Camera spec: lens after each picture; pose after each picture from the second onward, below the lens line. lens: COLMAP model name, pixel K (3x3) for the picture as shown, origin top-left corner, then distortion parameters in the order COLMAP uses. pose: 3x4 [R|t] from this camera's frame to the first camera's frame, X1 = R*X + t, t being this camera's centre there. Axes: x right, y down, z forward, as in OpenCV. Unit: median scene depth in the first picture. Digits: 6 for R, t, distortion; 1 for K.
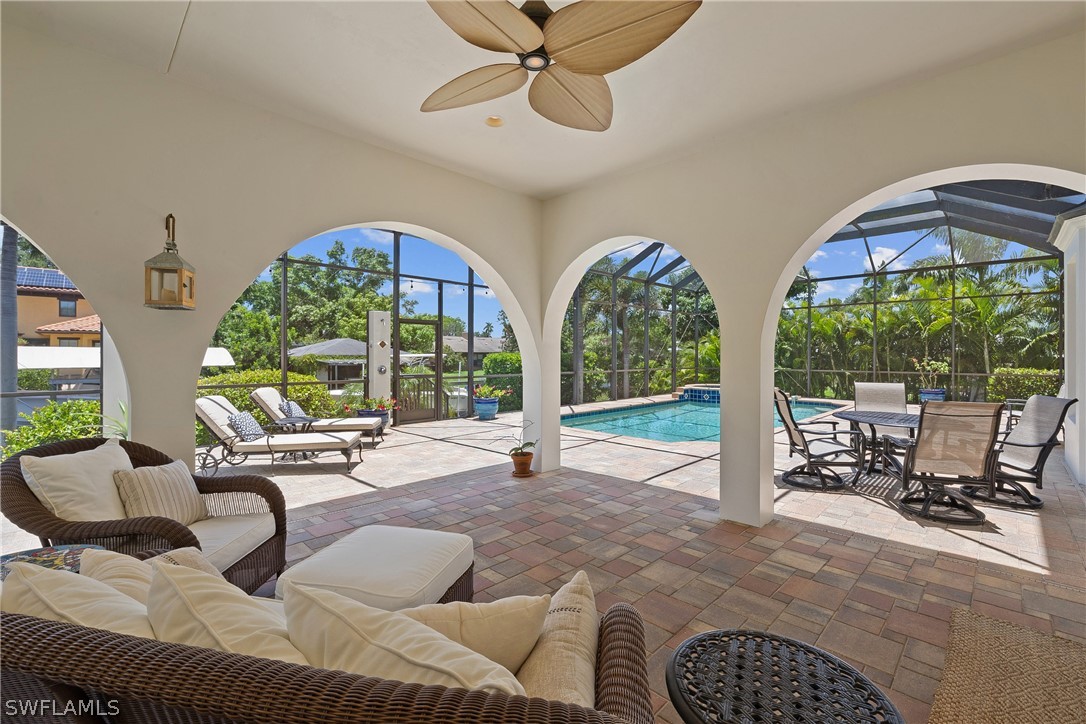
lens RADIAL K [[462.9, 0, 540.8], [0, 462.9, 354.0], [0, 0, 1]] dist [-0.001068, -0.000102]
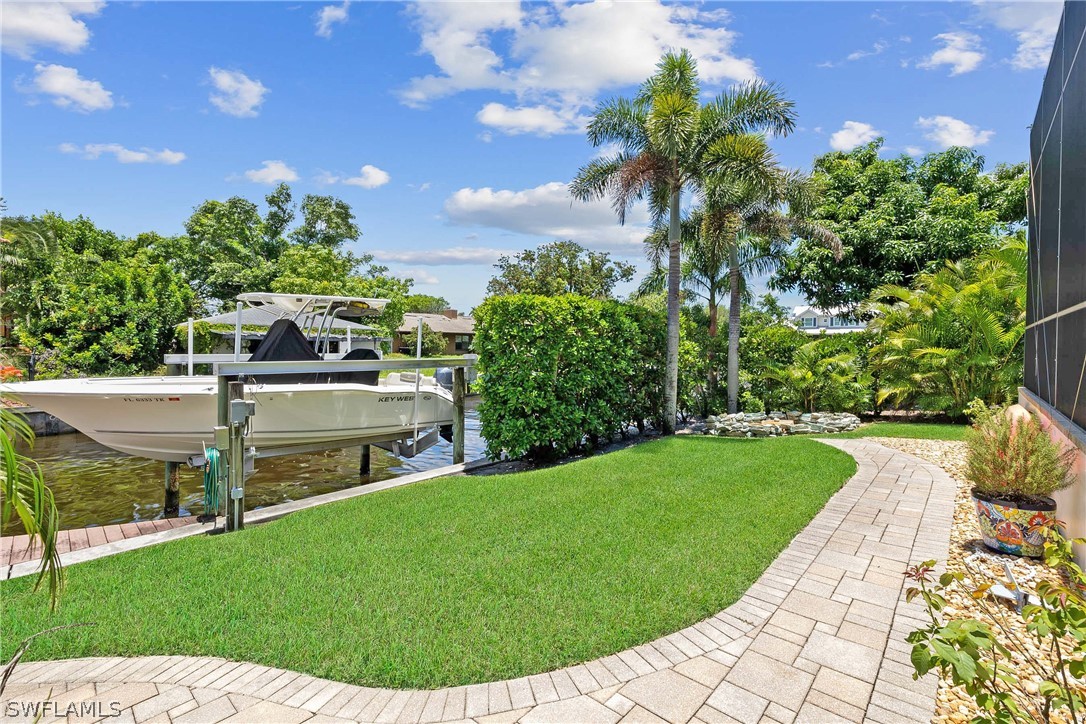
lens RADIAL K [[465.4, 0, 544.9], [0, 465.4, 335.7], [0, 0, 1]] dist [0.000145, 0.000117]
pose [[0.999157, 0.011484, 0.039407, -0.035911], [-0.010845, 0.999807, -0.016372, 0.020340], [-0.039587, 0.015931, 0.999089, 0.269599]]
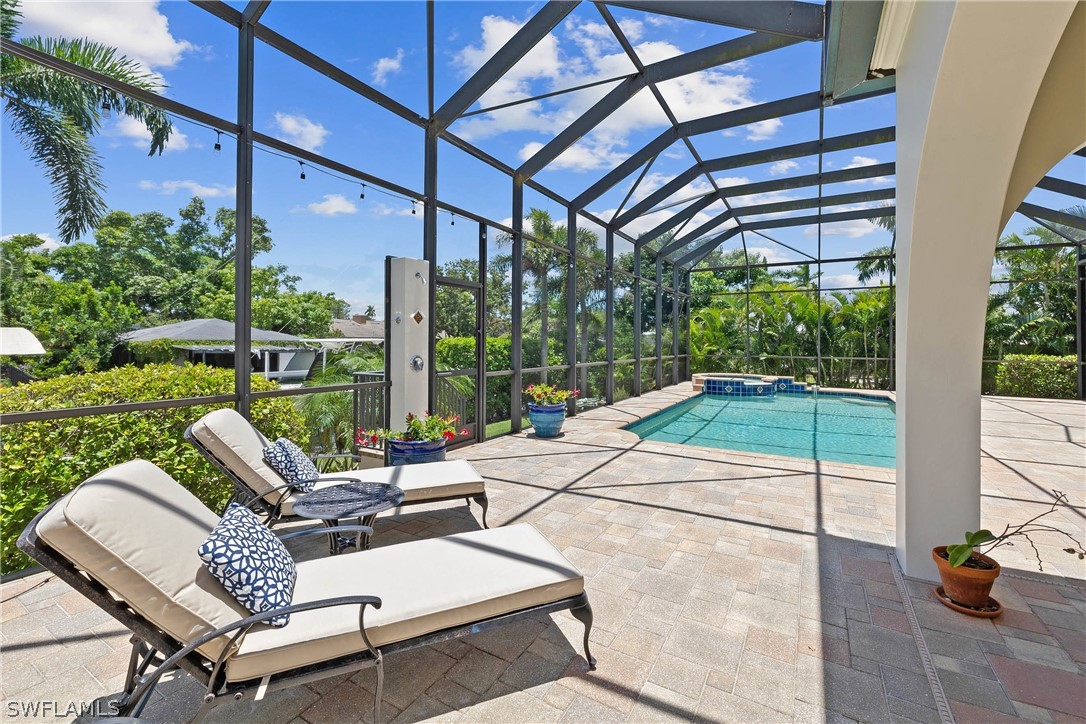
lens RADIAL K [[465.4, 0, 544.9], [0, 465.4, 335.7], [0, 0, 1]] dist [0.000145, 0.000117]
pose [[0.967441, 0.006695, 0.253008, -0.069148], [-0.004040, 0.999931, -0.011012, 0.001377], [-0.253064, 0.009631, 0.967402, 0.085482]]
